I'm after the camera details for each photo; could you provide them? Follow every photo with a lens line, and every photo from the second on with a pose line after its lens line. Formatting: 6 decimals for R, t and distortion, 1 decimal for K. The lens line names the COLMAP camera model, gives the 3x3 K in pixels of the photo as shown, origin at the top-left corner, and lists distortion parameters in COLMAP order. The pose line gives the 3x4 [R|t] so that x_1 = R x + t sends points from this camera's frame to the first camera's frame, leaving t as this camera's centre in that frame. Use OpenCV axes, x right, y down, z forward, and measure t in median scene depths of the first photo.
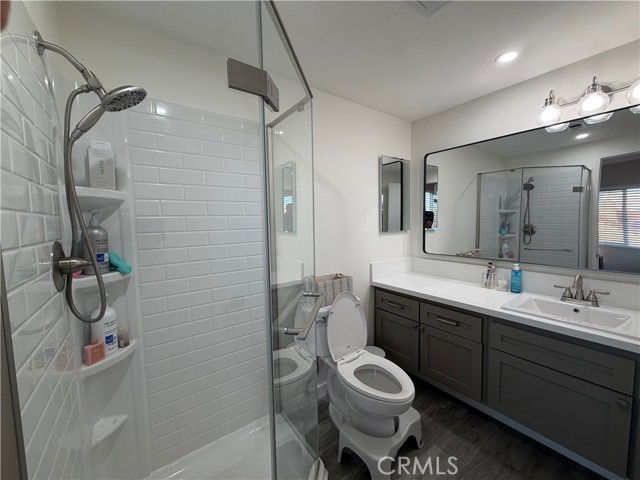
lens RADIAL K [[254.6, 0, 318.4], [0, 254.6, 240.9], [0, 0, 1]] dist [-0.001555, -0.000495]
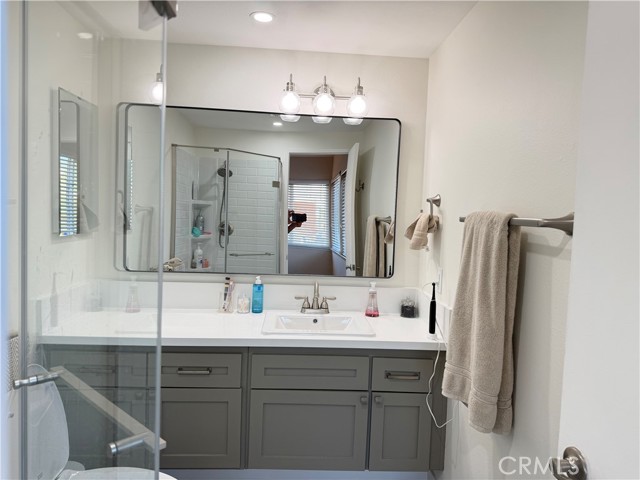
lens RADIAL K [[445.8, 0, 320.1], [0, 445.8, 237.2], [0, 0, 1]] dist [0.000290, -0.002222]
pose [[0.549068, -0.014725, 0.835648, -0.255073], [0.025493, 0.999675, 0.000865, -0.025255], [-0.835389, 0.020828, 0.549265, 0.067635]]
